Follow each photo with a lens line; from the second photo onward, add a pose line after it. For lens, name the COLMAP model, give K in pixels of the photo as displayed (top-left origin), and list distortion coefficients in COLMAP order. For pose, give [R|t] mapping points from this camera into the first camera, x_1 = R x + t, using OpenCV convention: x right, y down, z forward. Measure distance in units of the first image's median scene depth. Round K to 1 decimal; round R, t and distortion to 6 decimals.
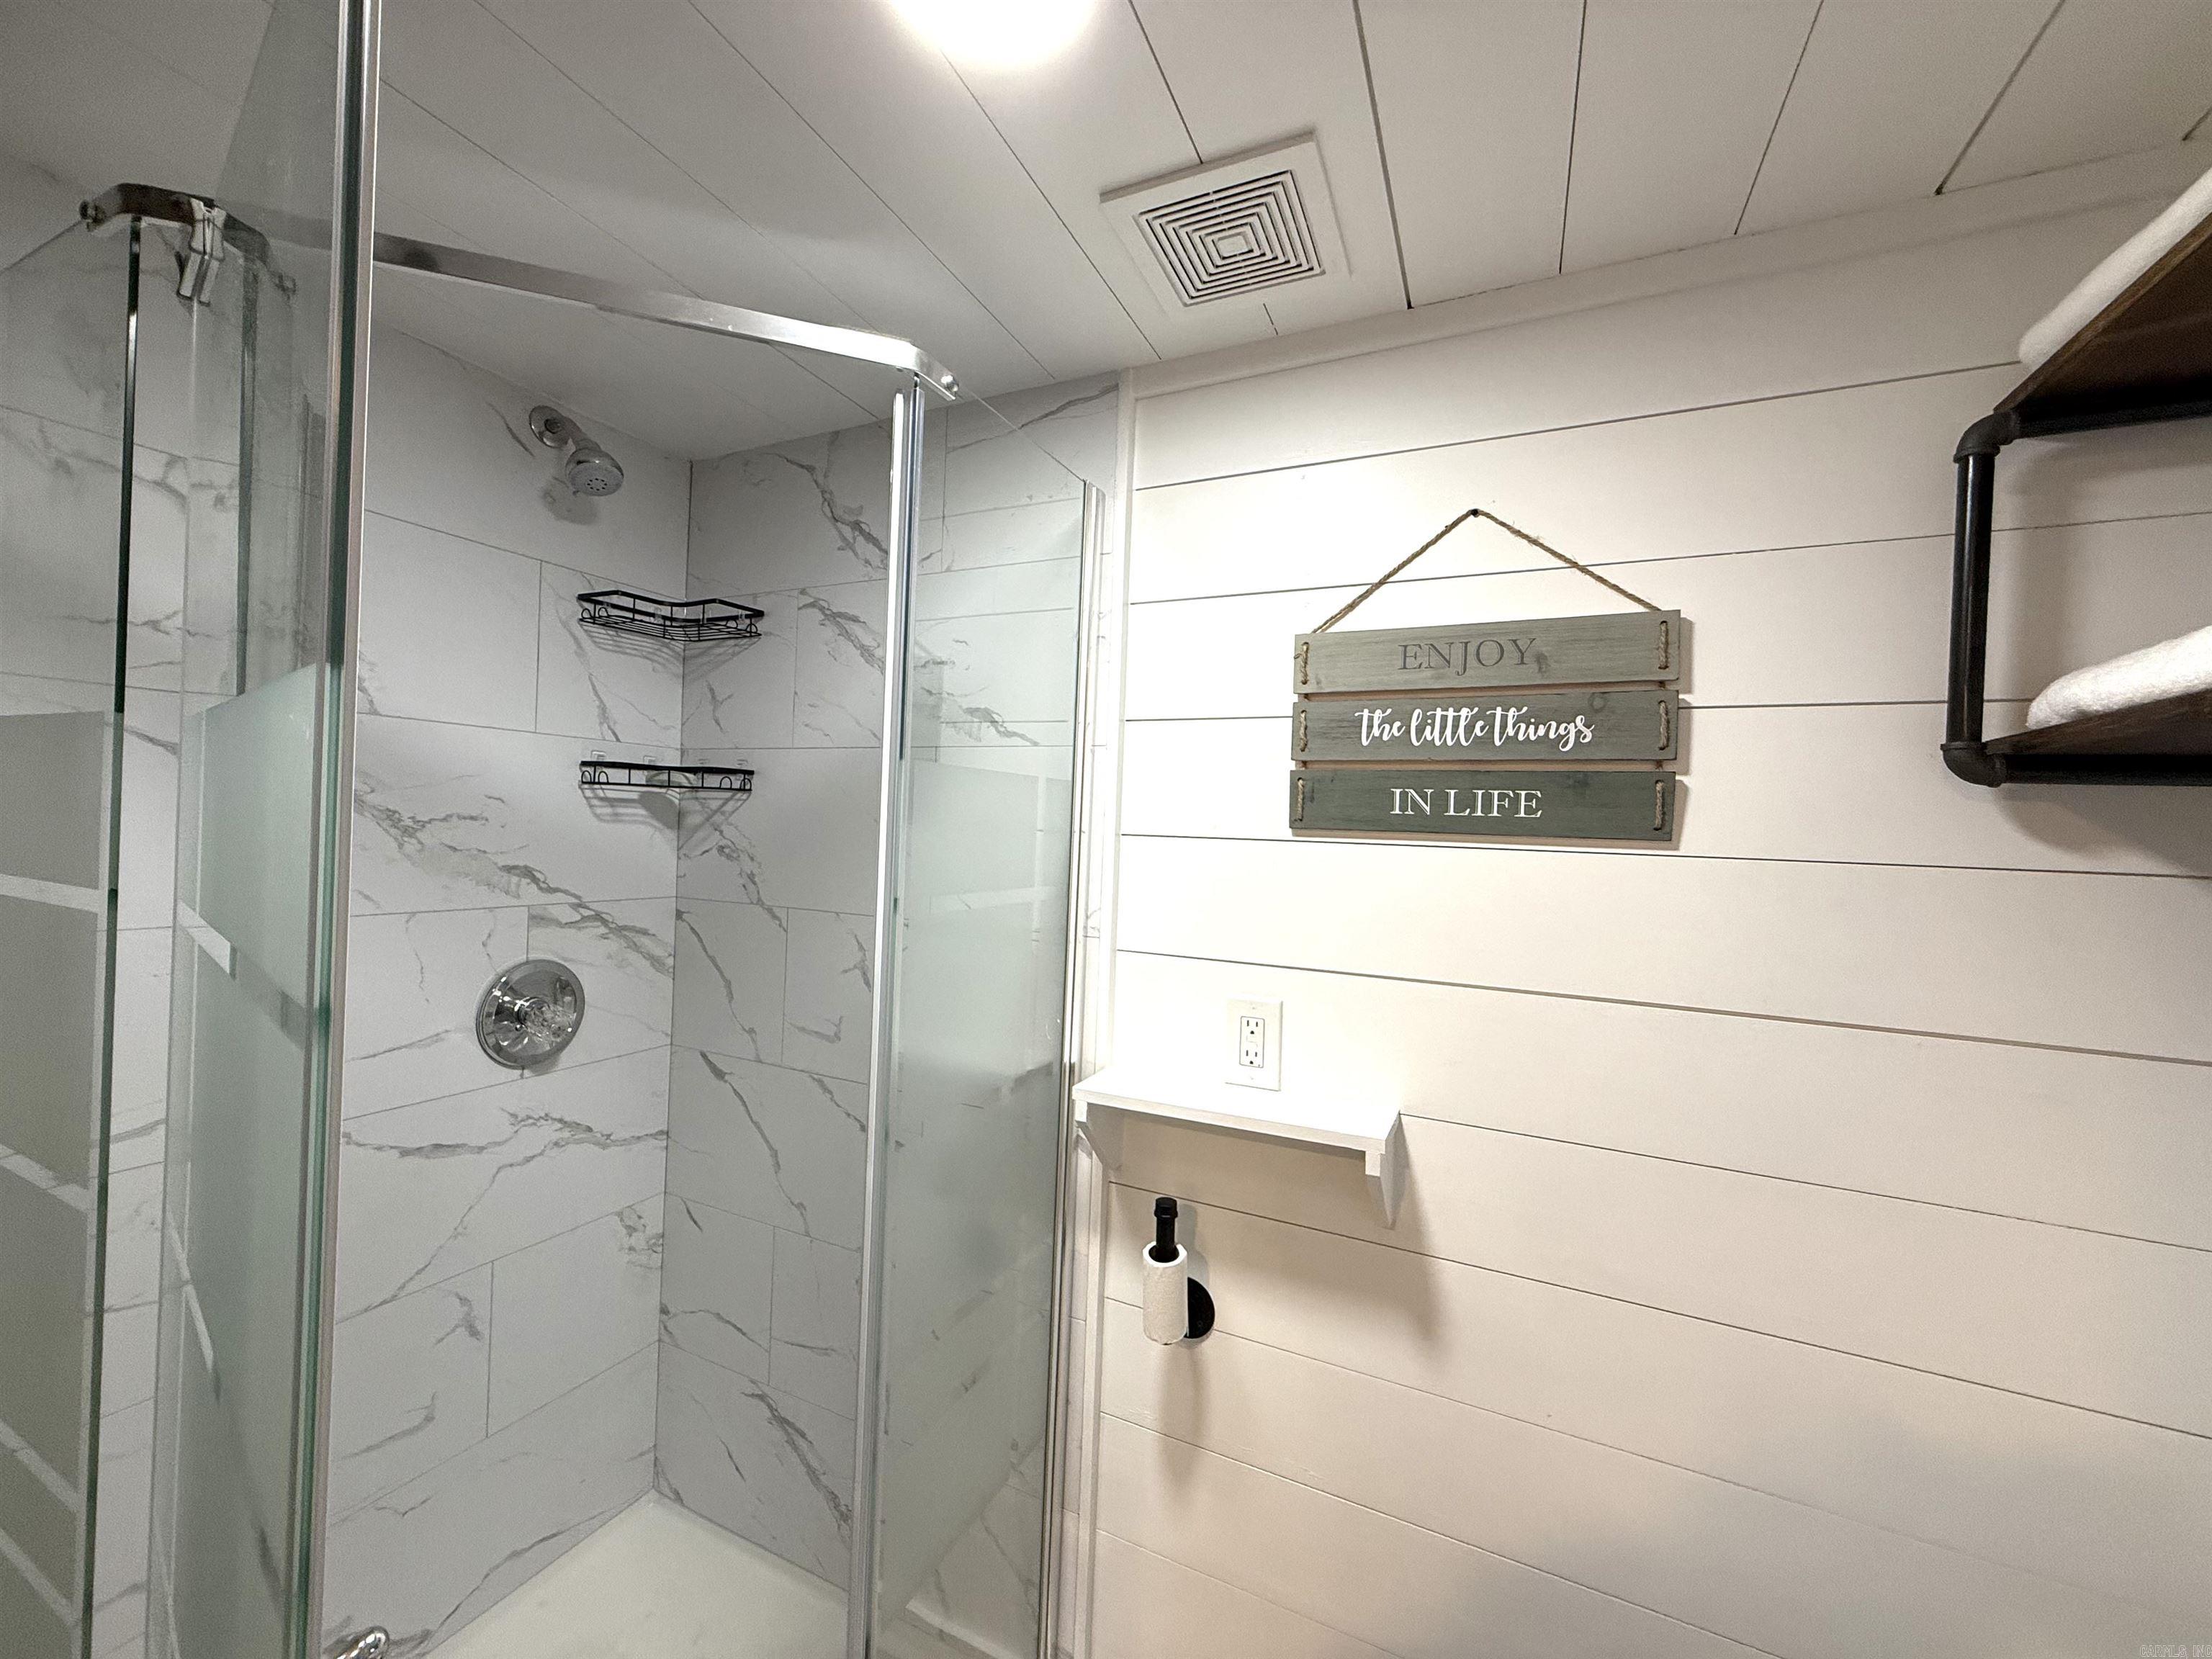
lens RADIAL K [[879.4, 0, 1106.7], [0, 879.4, 834.5], [0, 0, 1]] dist [-0.000039, 0.000475]
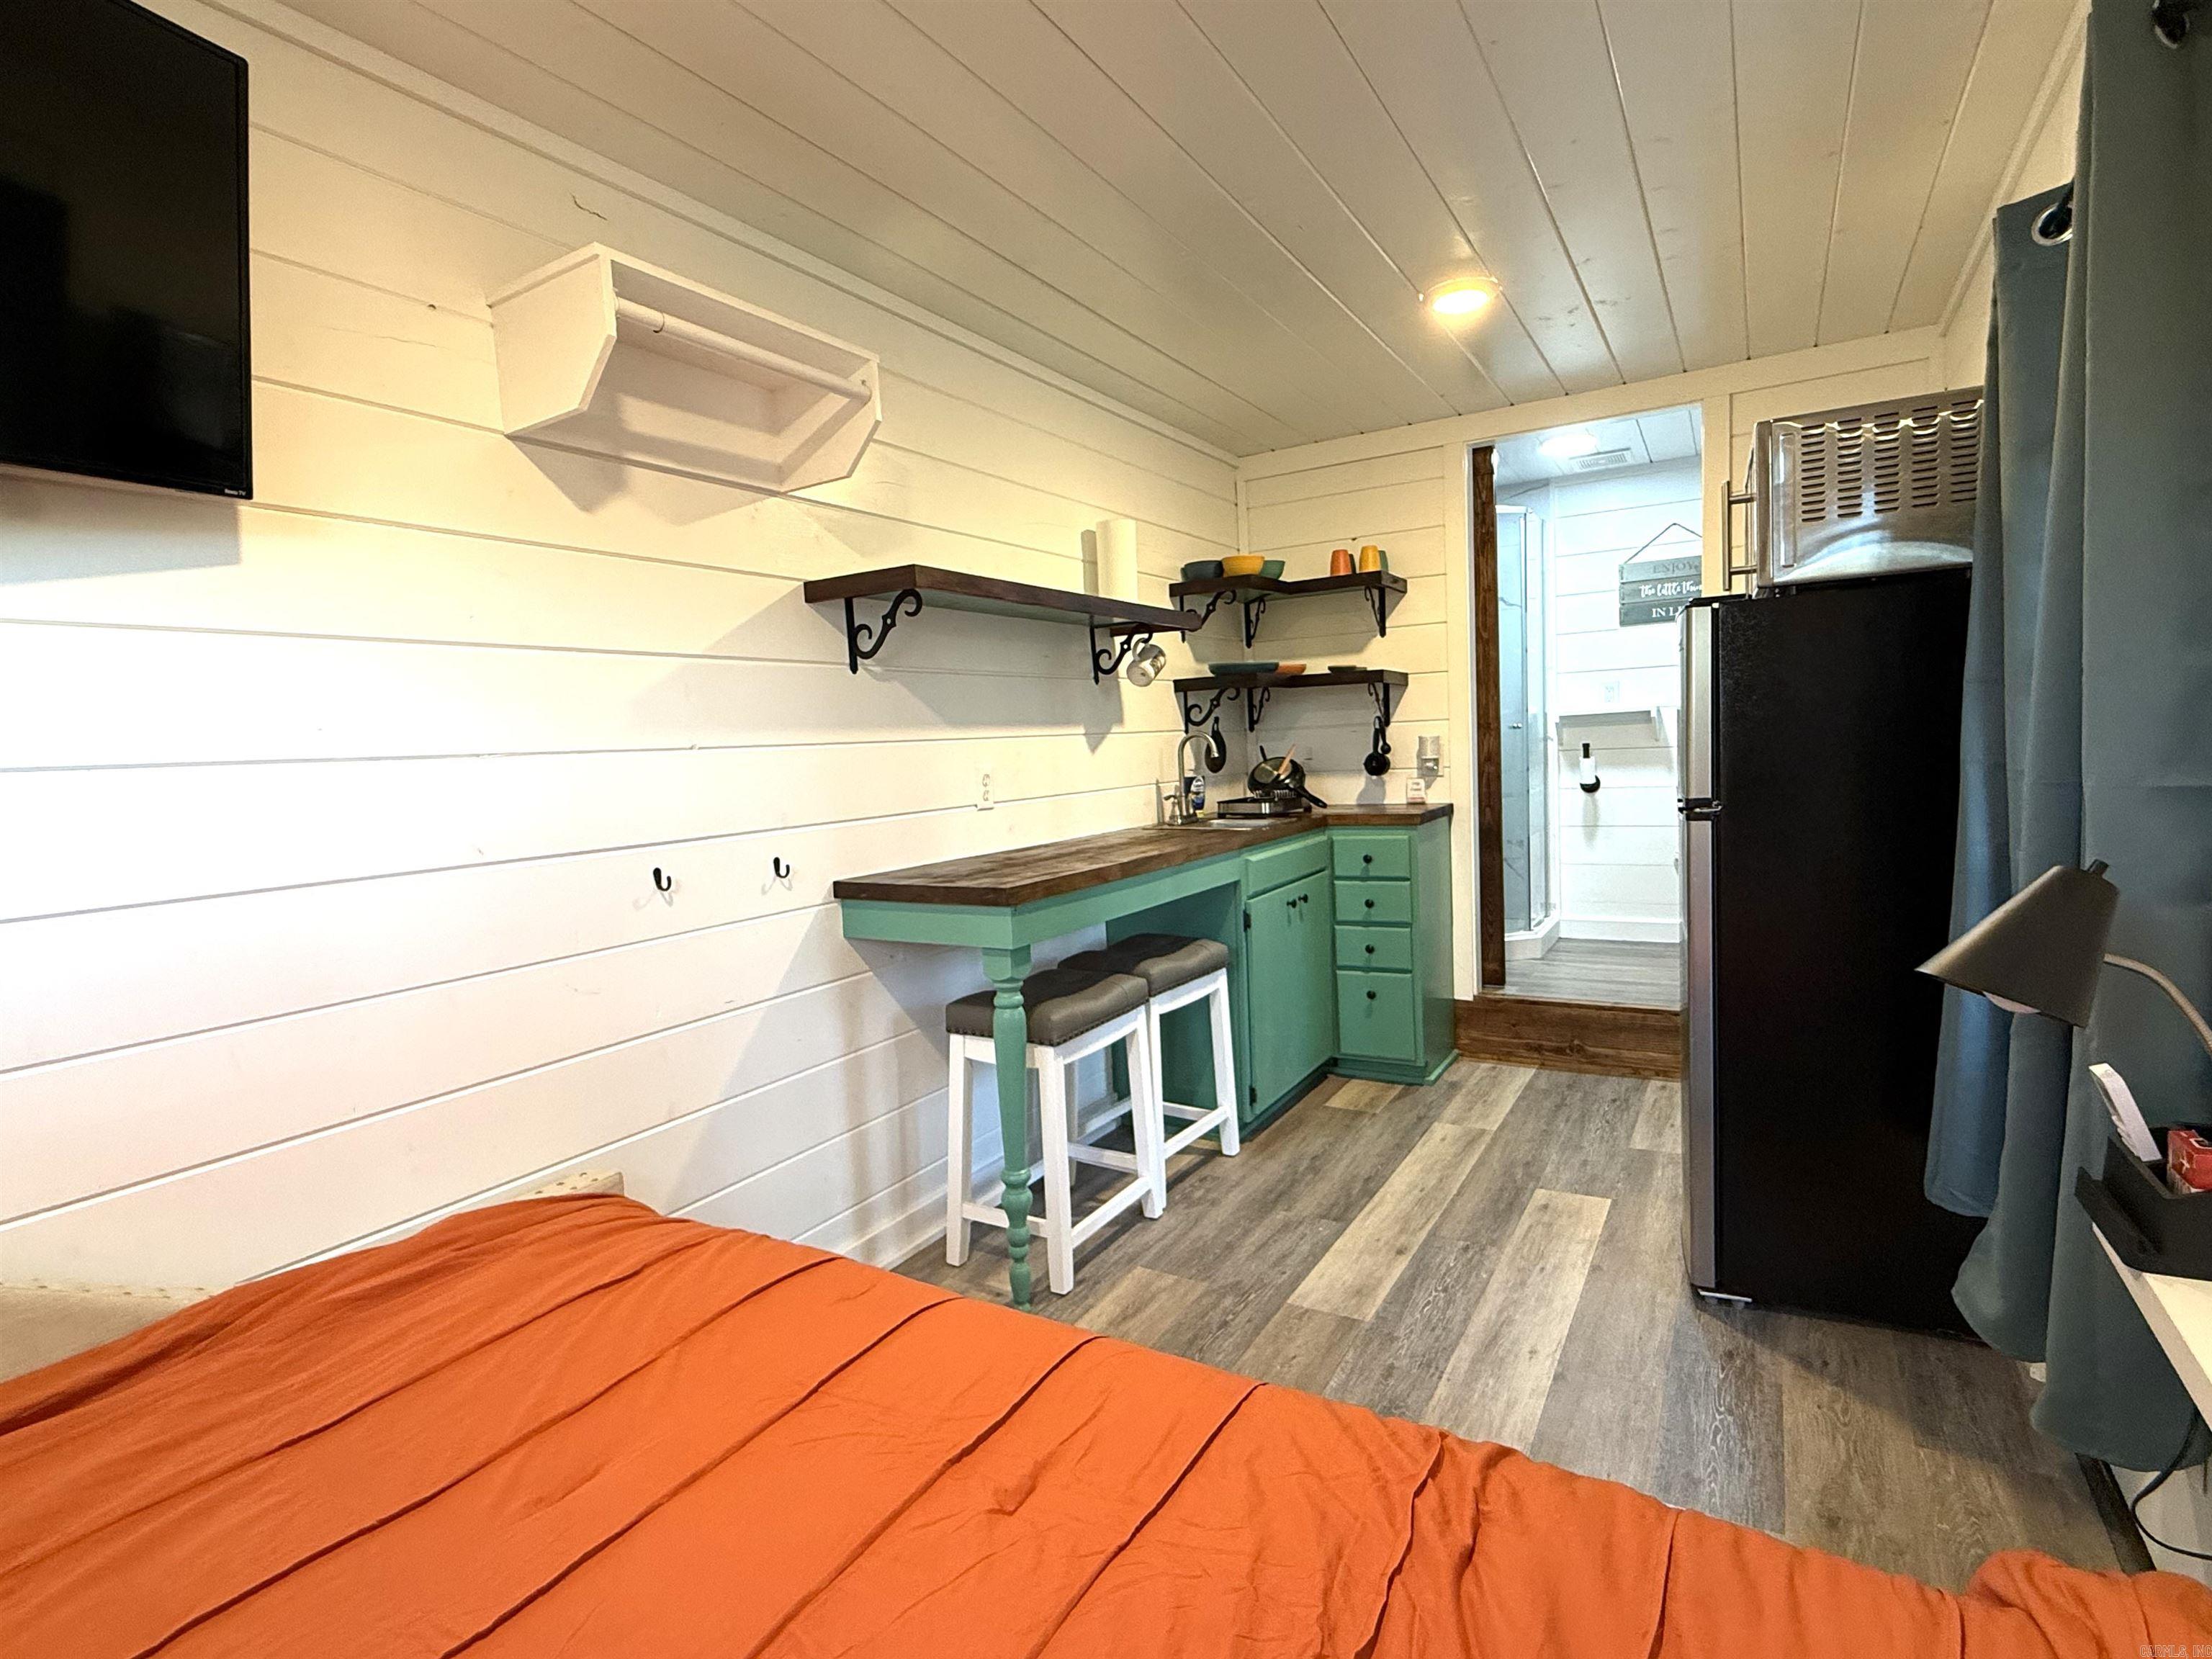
lens RADIAL K [[1098.5, 0, 1103.9], [0, 1098.5, 837.5], [0, 0, 1]] dist [0.000341, -0.000520]
pose [[0.992380, -0.076202, -0.096823, -1.457756], [0.083886, 0.993423, 0.077936, 0.319688], [0.090247, -0.085464, 0.992246, -3.526232]]
